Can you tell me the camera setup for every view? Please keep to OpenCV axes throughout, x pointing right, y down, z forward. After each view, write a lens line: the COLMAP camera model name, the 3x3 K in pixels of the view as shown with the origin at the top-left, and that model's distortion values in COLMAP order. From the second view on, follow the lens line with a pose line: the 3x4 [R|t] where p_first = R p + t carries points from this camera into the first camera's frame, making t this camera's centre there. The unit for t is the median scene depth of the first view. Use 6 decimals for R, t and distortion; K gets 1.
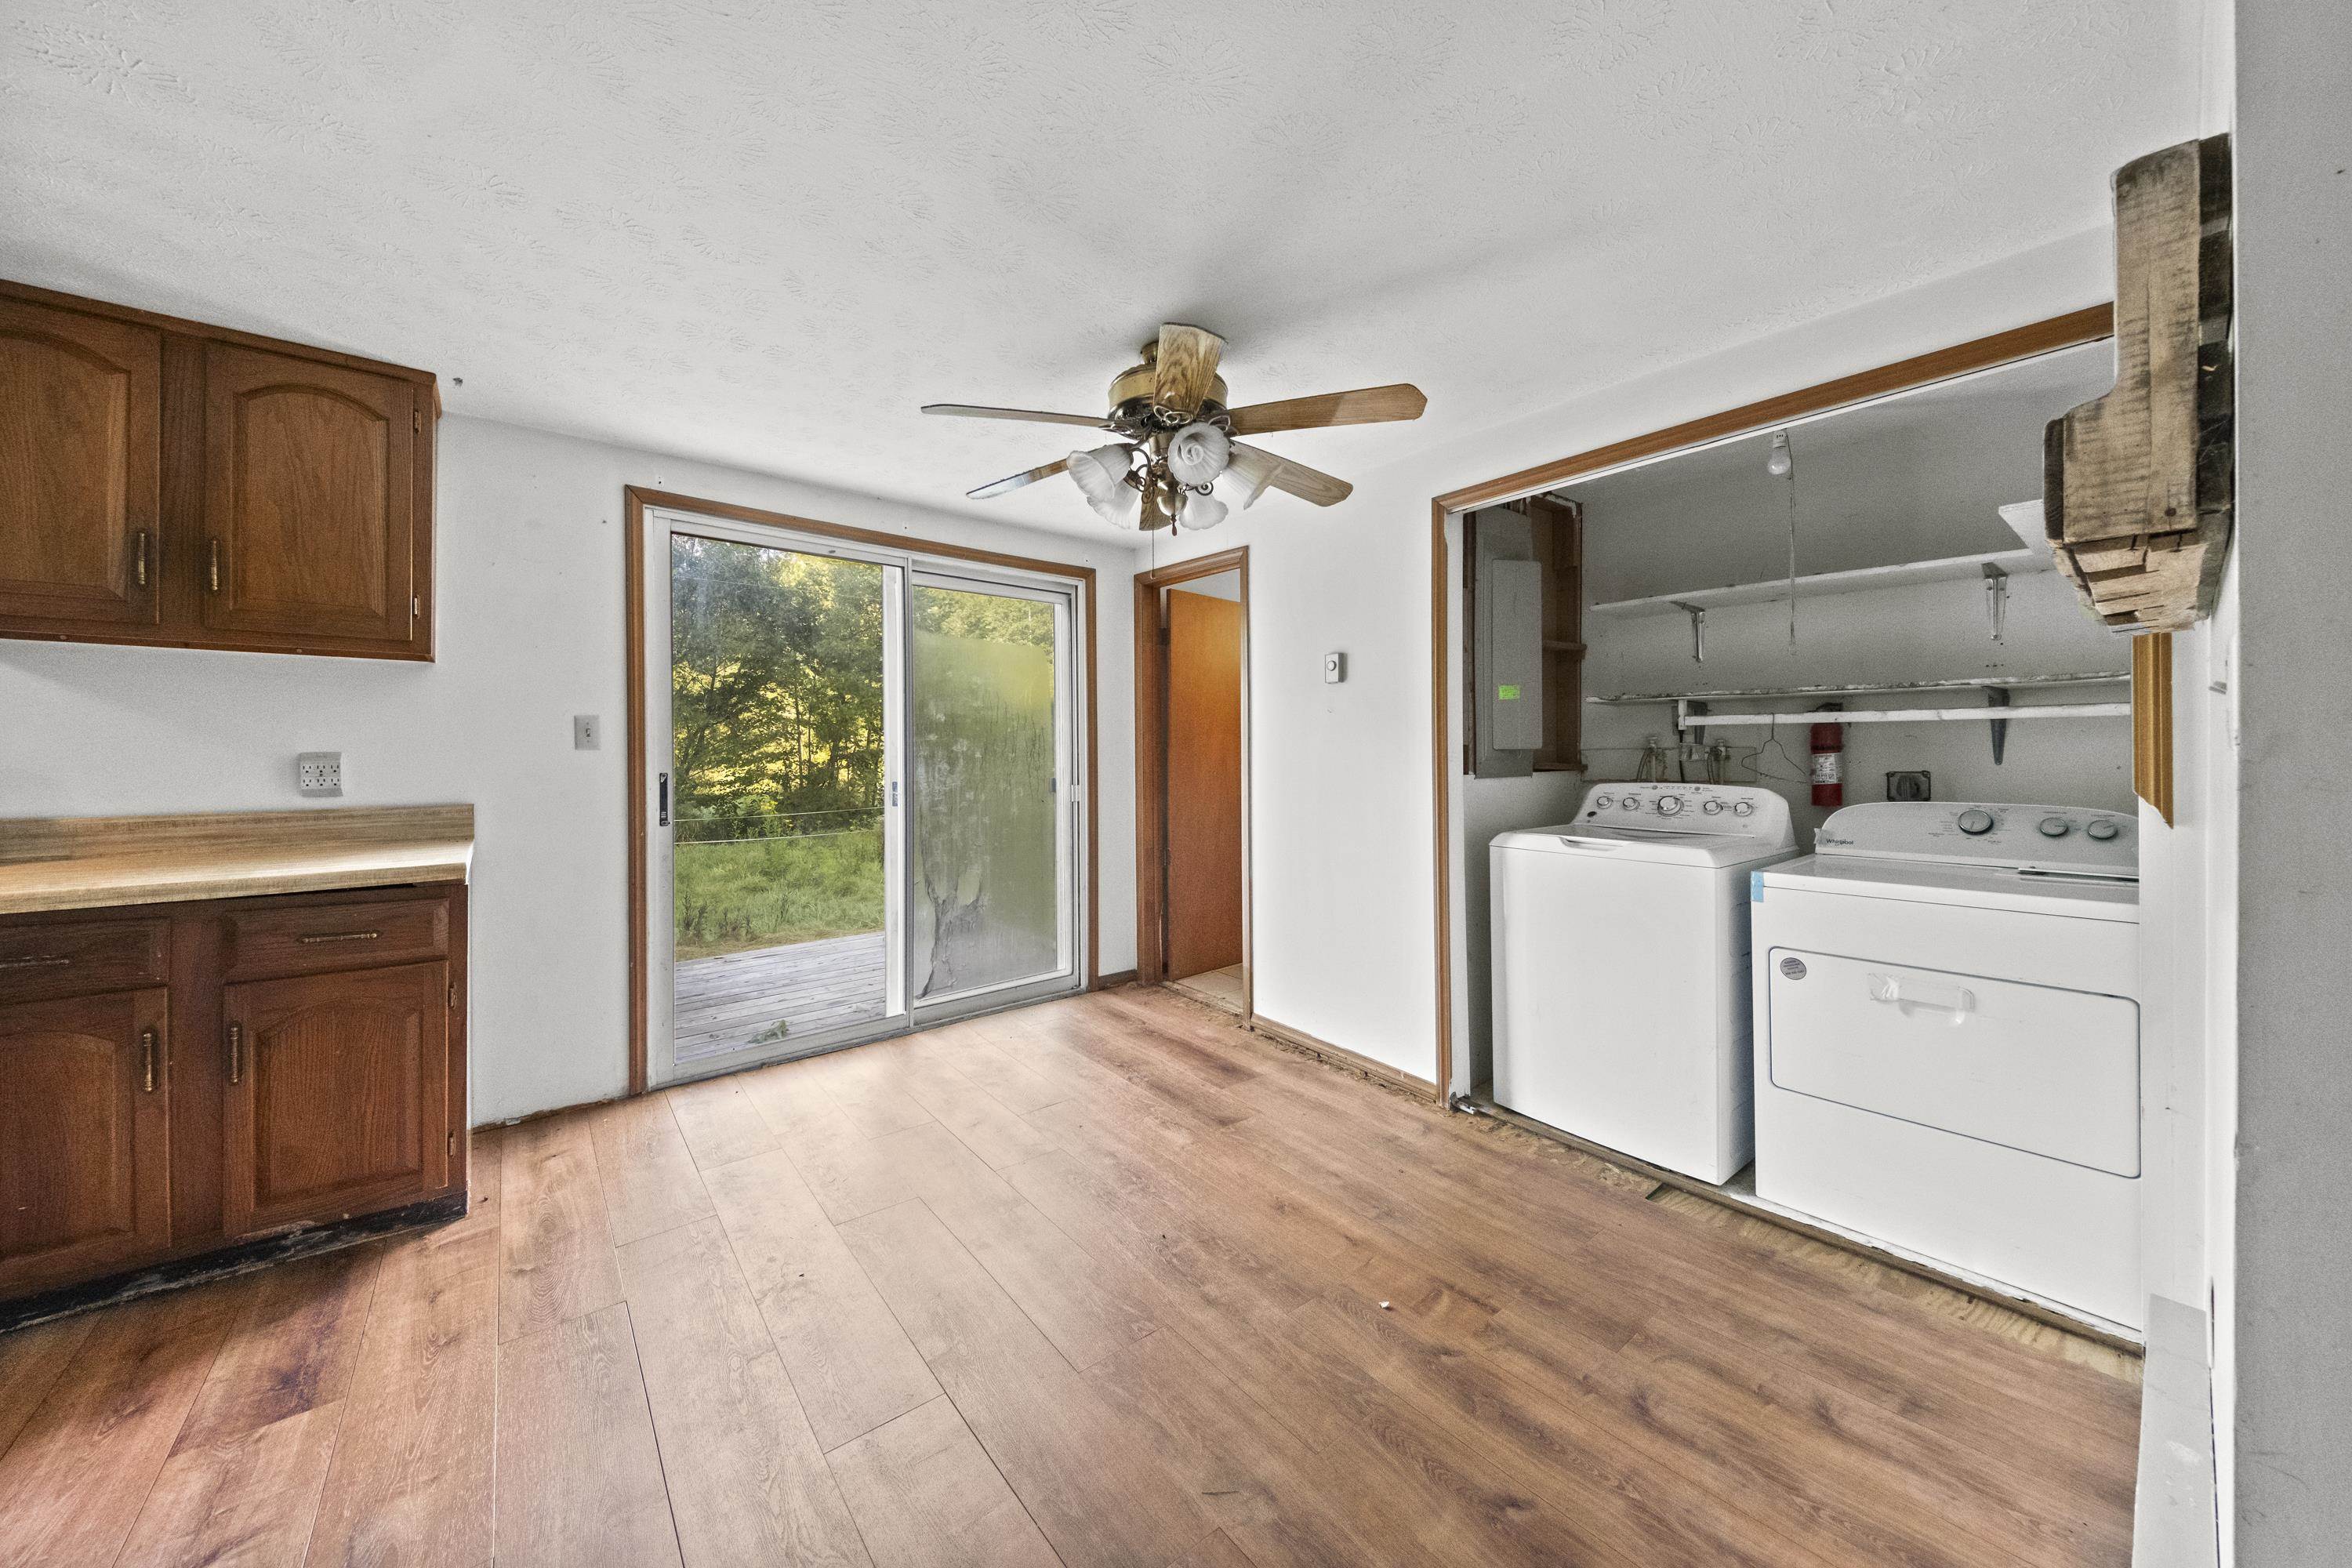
lens RADIAL K [[816.0, 0, 1164.4], [0, 816.0, 747.3], [0, 0, 1]] dist [0.047522, -0.024739]
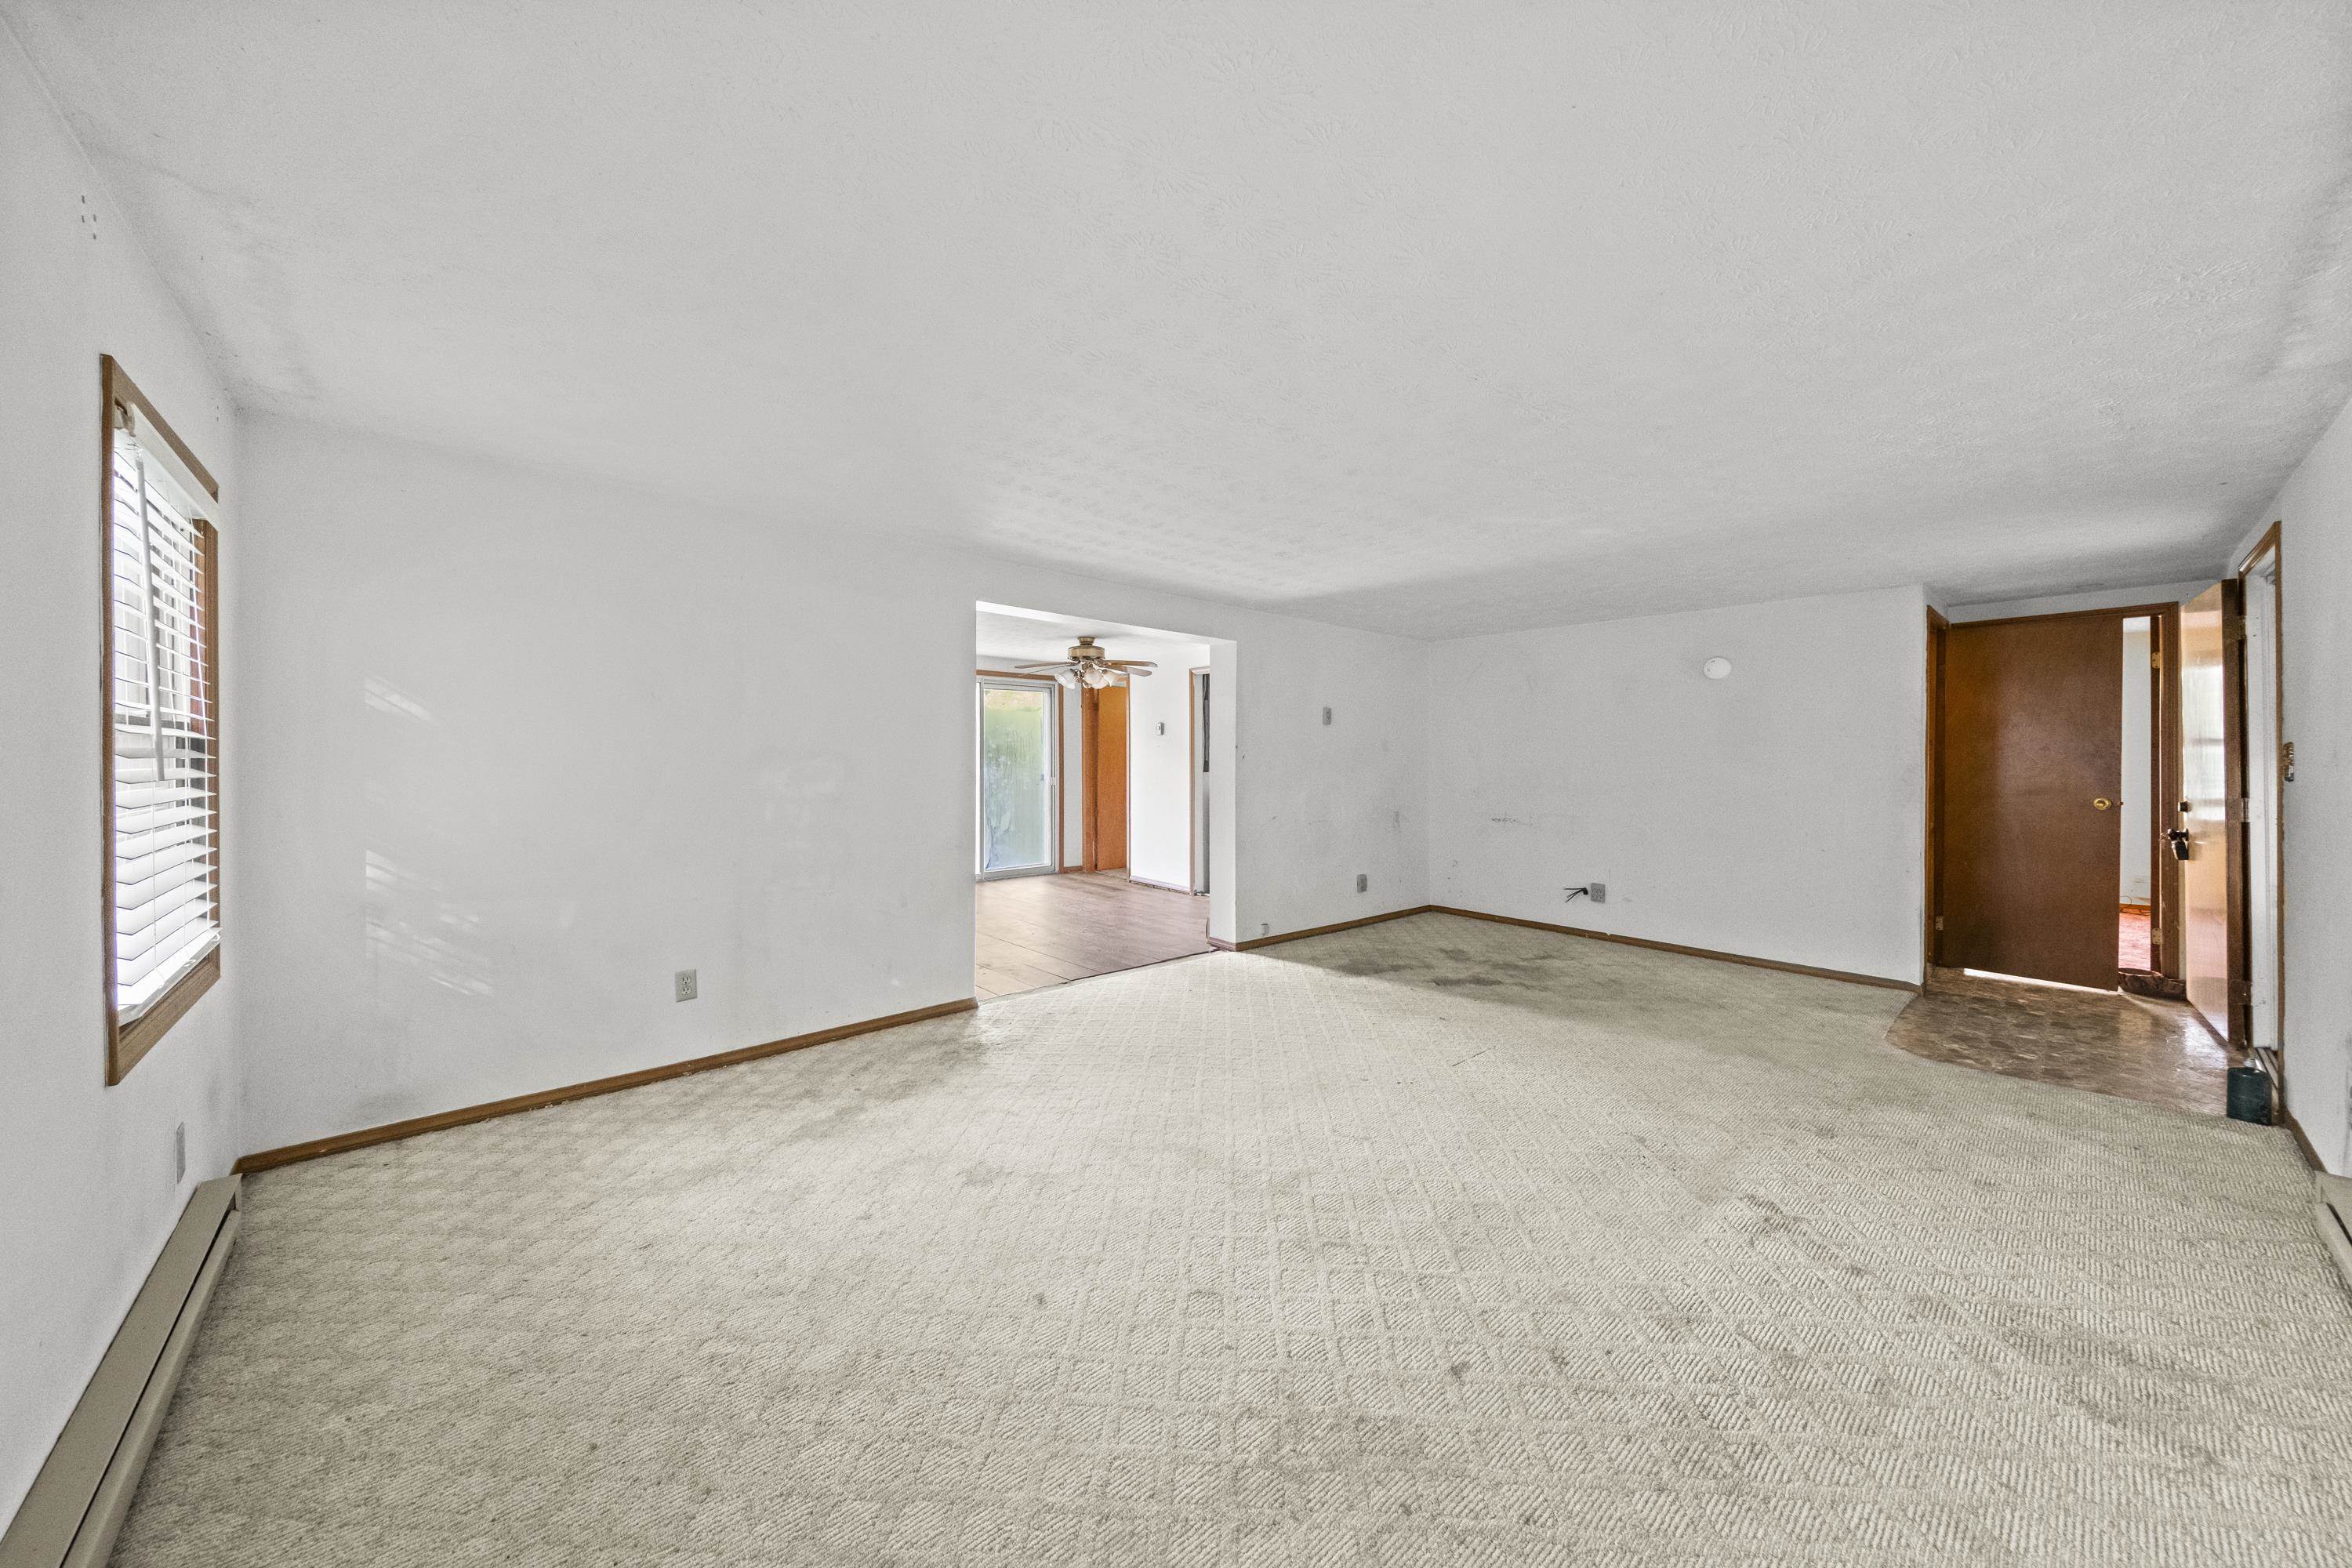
lens RADIAL K [[812.6, 0, 1170.8], [0, 812.6, 754.5], [0, 0, 1]] dist [-0.005841, -0.000006]
pose [[0.999082, 0.010506, 0.041538, 0.163143], [-0.010503, 0.999945, -0.000290, -0.024042], [-0.041539, -0.000146, 0.999137, -1.715969]]
